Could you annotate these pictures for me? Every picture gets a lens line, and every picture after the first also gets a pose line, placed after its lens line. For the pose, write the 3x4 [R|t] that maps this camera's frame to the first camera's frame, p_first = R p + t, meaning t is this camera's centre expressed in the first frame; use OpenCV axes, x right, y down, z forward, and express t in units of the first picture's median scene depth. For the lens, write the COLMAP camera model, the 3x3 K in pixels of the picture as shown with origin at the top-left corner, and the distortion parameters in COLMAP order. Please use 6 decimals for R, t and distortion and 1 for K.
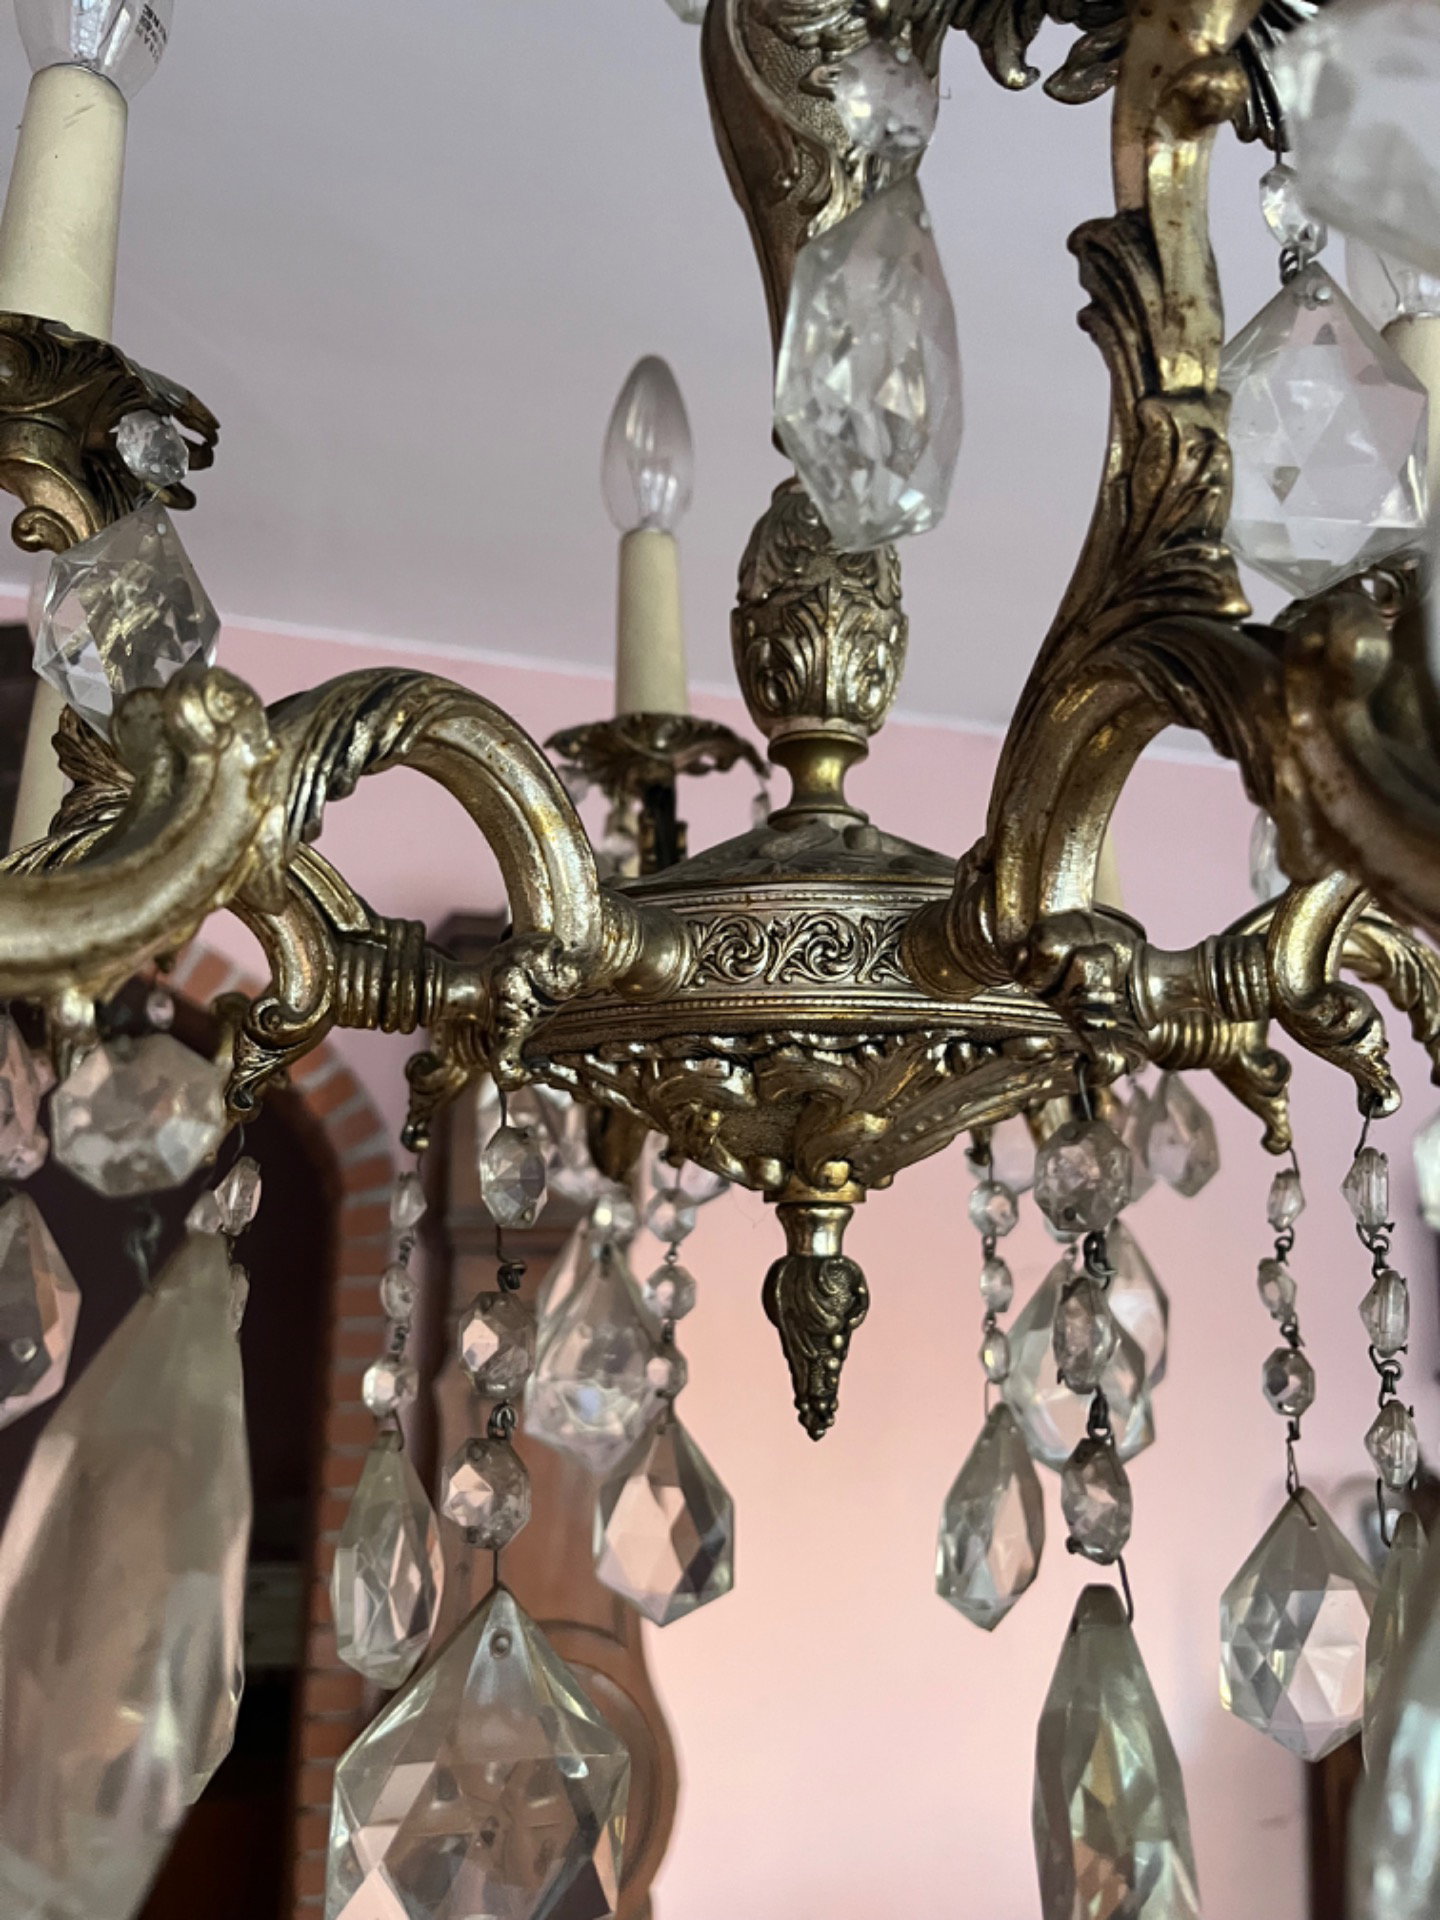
lens RADIAL K [[1446.4, 0, 707.6], [0, 1446.4, 954.7], [0, 0, 1]] dist [0.069084, -0.111134]
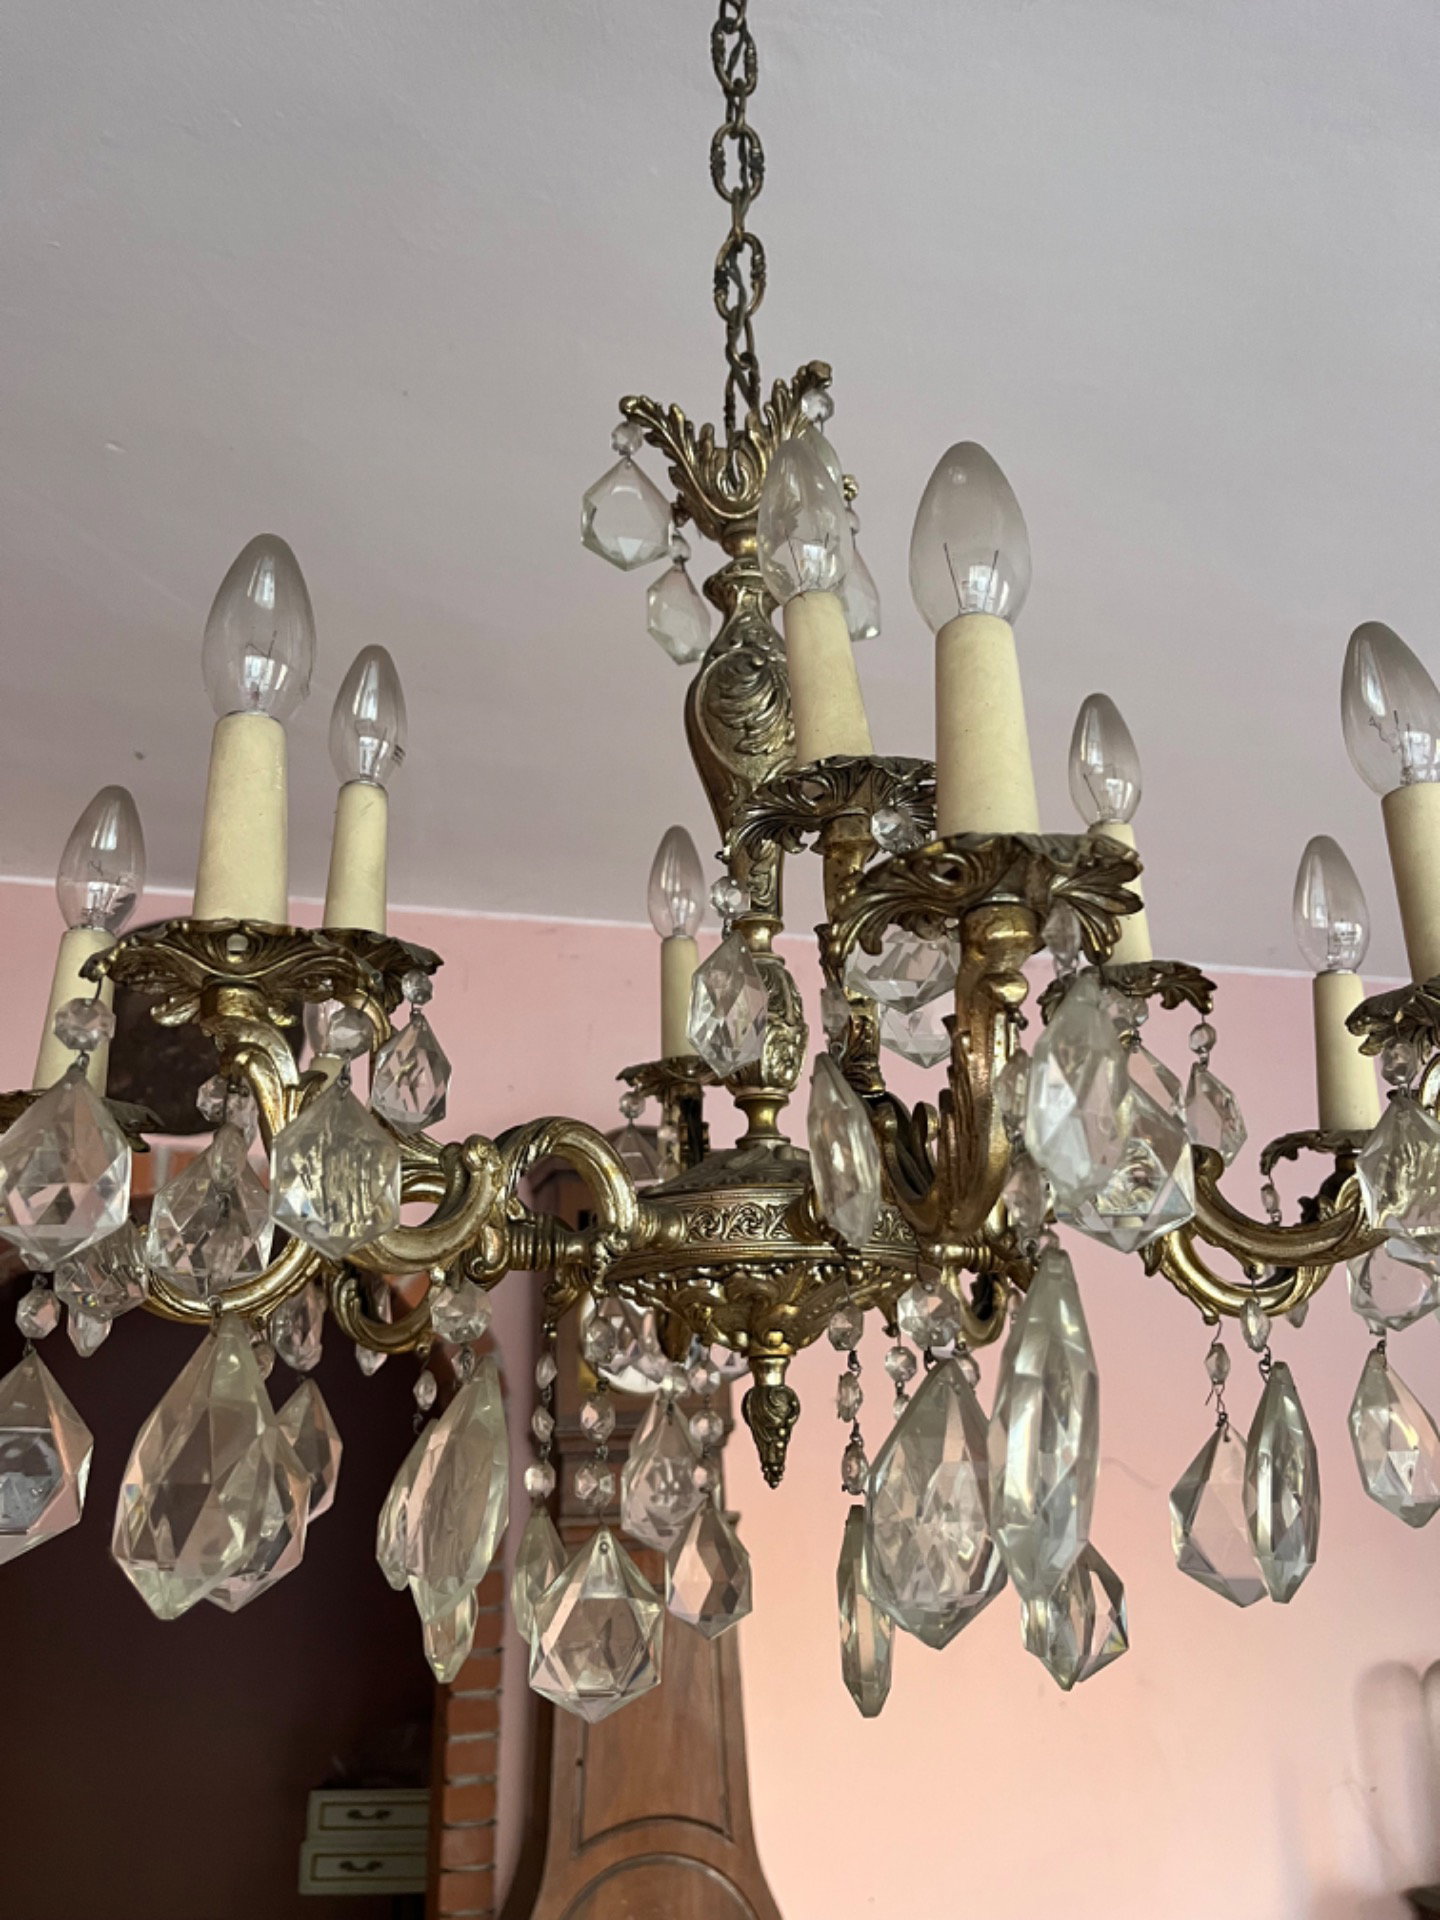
lens RADIAL K [[1446.4, 0, 707.6], [0, 1446.4, 954.7], [0, 0, 1]] dist [0.069084, -0.111134]
pose [[0.996577, -0.056886, -0.059980, 0.146616], [0.047842, 0.988608, -0.142705, -0.077626], [0.067414, 0.139347, 0.987946, -0.955572]]
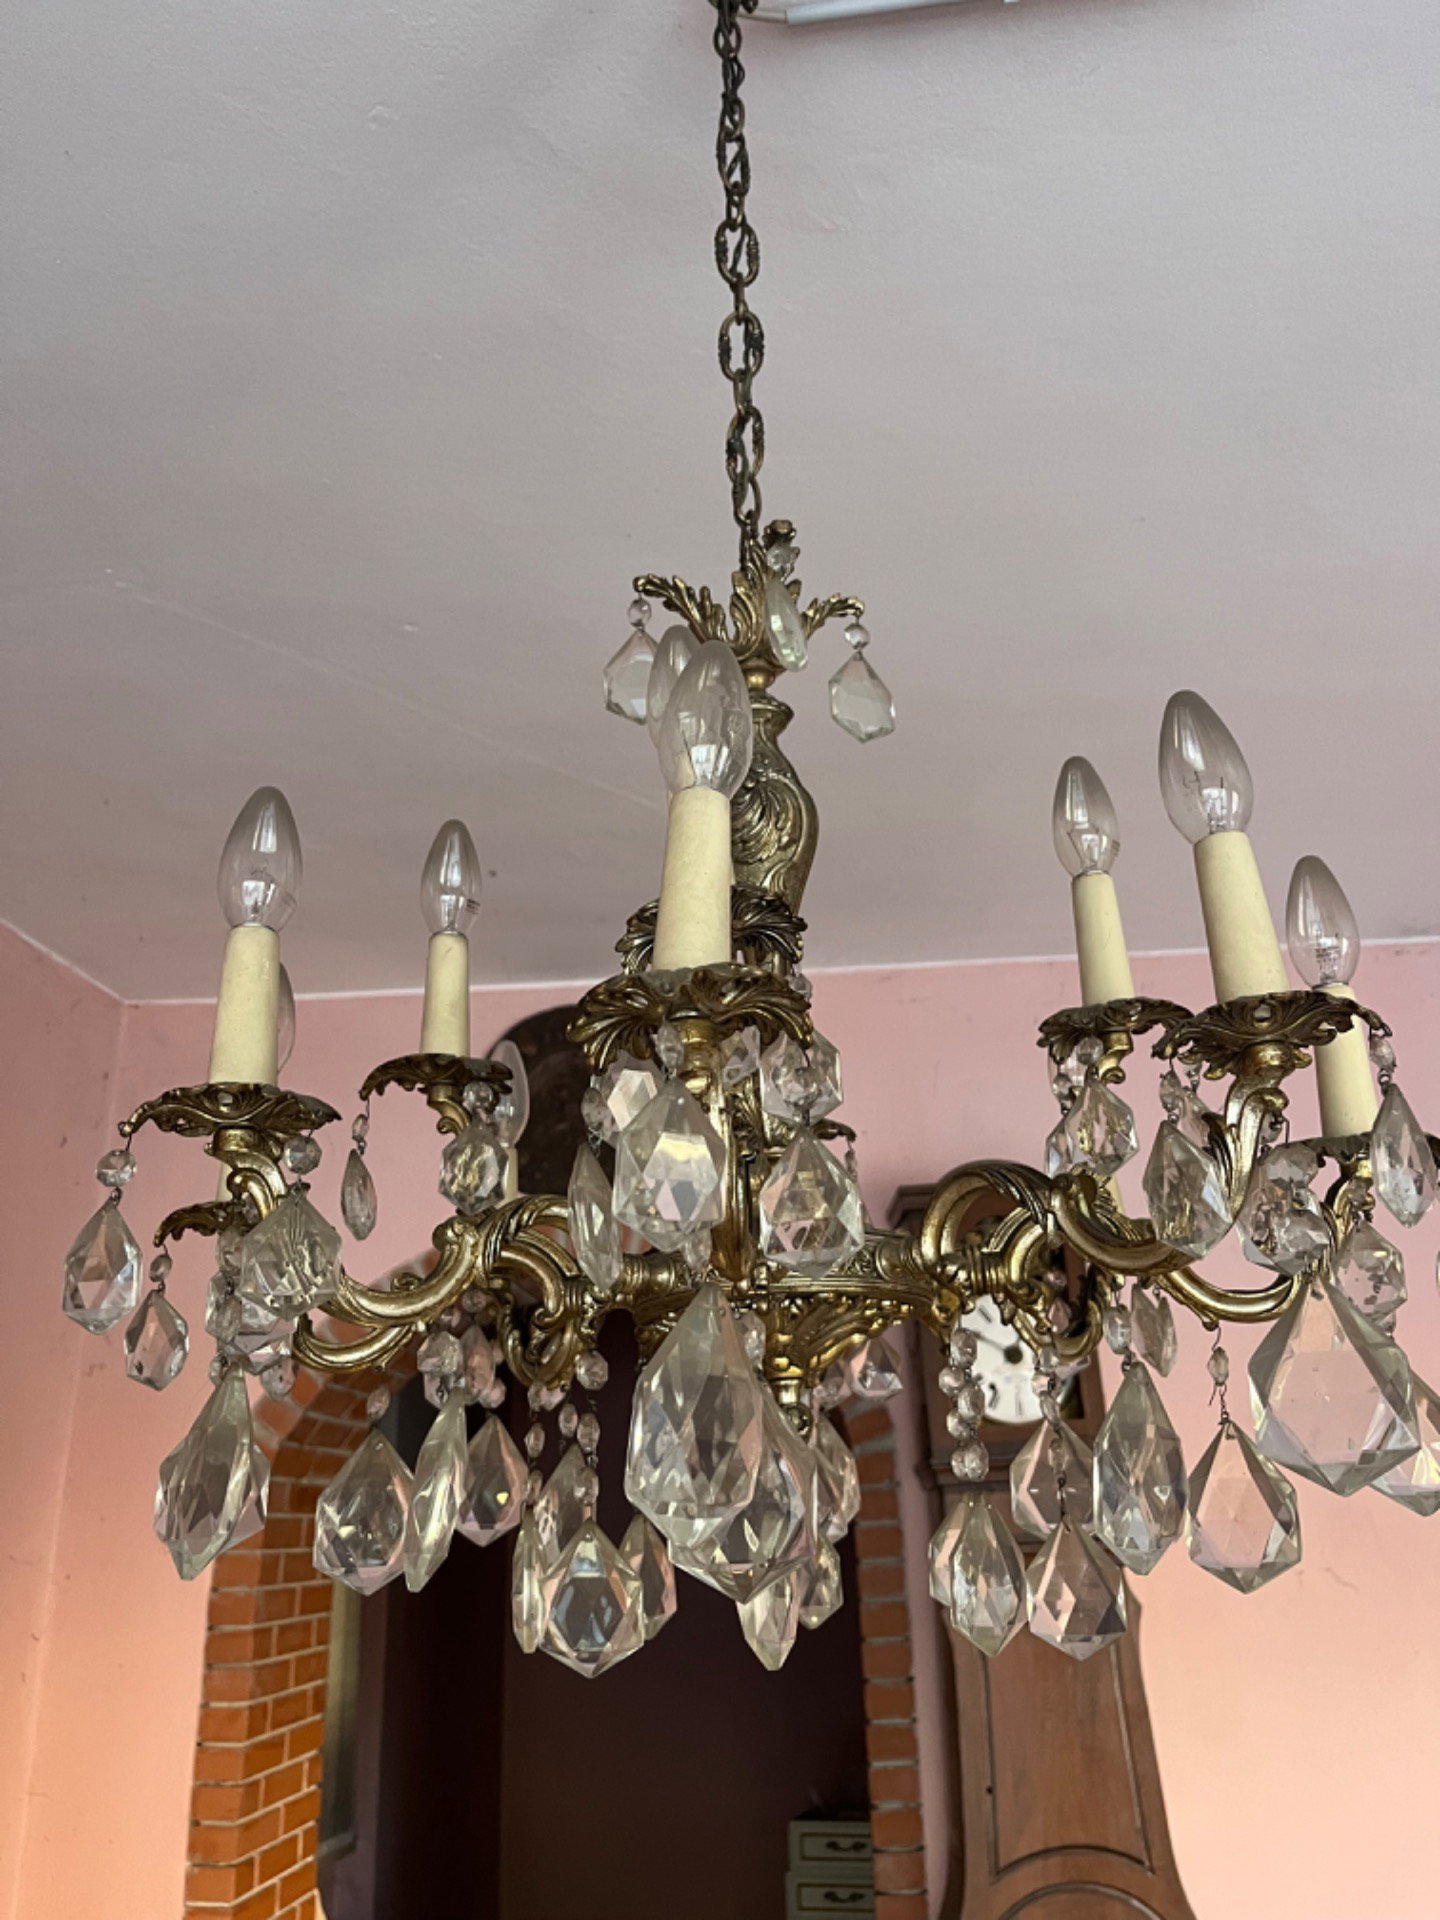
lens RADIAL K [[1452.1, 0, 753.4], [0, 1452.1, 938.5], [0, 0, 1]] dist [0.062361, -0.103769]
pose [[0.929543, -0.183227, -0.319965, 0.905624], [0.123010, 0.972176, -0.199353, -0.040574], [0.347589, 0.145949, 0.926219, -1.198071]]
